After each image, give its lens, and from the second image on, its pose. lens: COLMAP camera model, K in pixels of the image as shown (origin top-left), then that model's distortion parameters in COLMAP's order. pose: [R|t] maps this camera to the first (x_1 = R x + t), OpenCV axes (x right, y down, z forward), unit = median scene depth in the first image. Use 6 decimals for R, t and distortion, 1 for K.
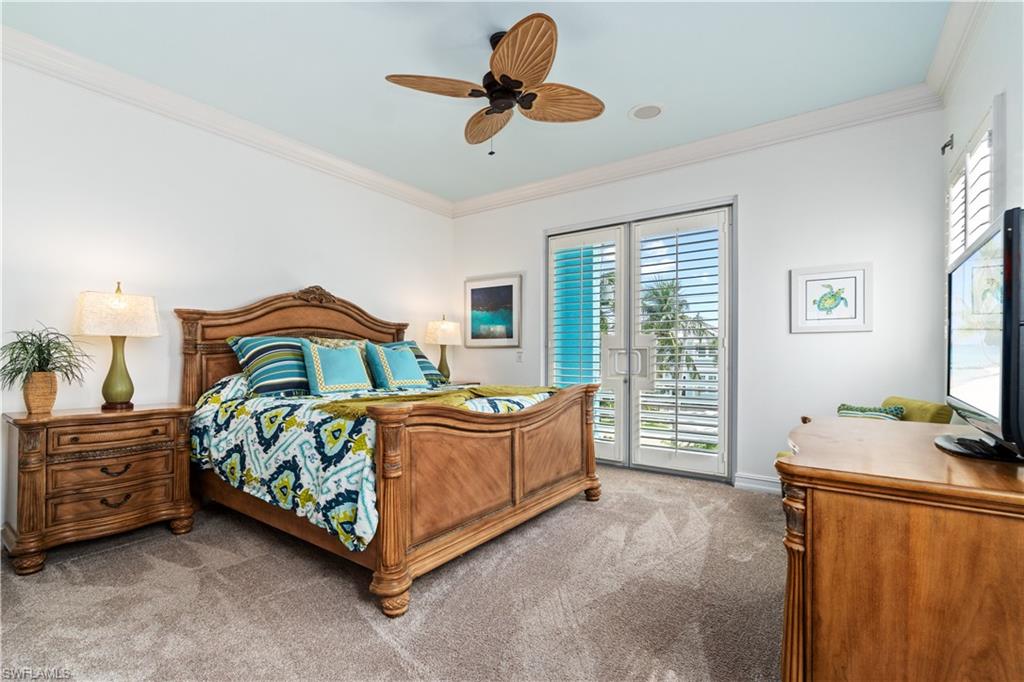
lens RADIAL K [[442.1, 0, 502.0], [0, 442.1, 342.2], [0, 0, 1]] dist [0.000378, 0.000356]
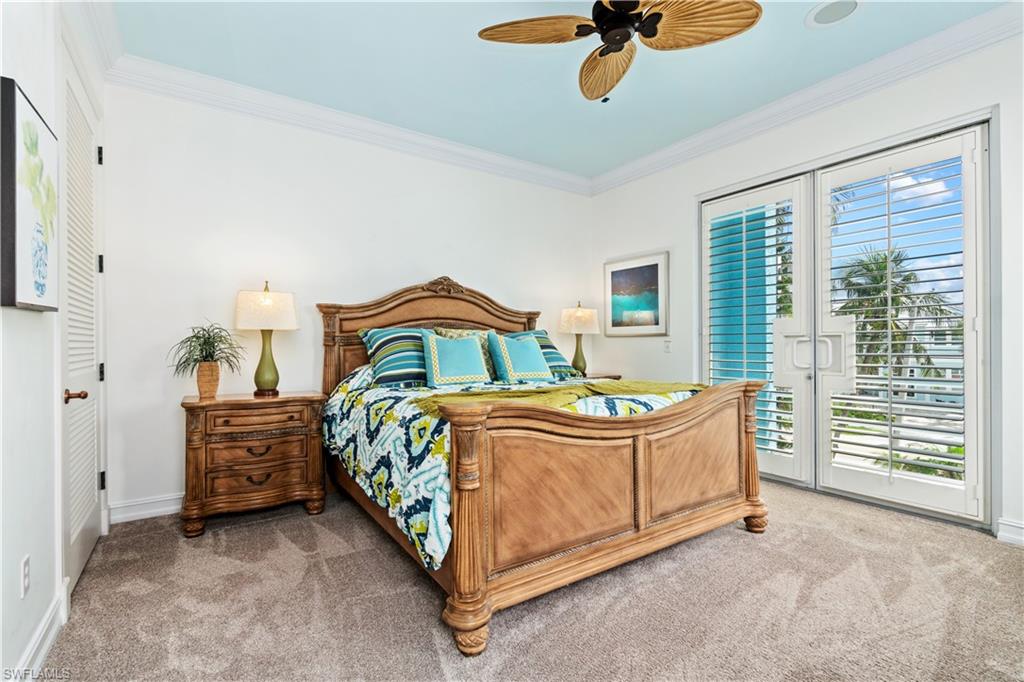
lens RADIAL K [[439.9, 0, 511.9], [0, 439.9, 336.0], [0, 0, 1]] dist [-0.000330, 0.000944]
pose [[0.939778, -0.012856, -0.341542, 0.087592], [0.015913, 0.999854, 0.006150, 0.004500], [0.341414, -0.011214, 0.939846, 0.164820]]
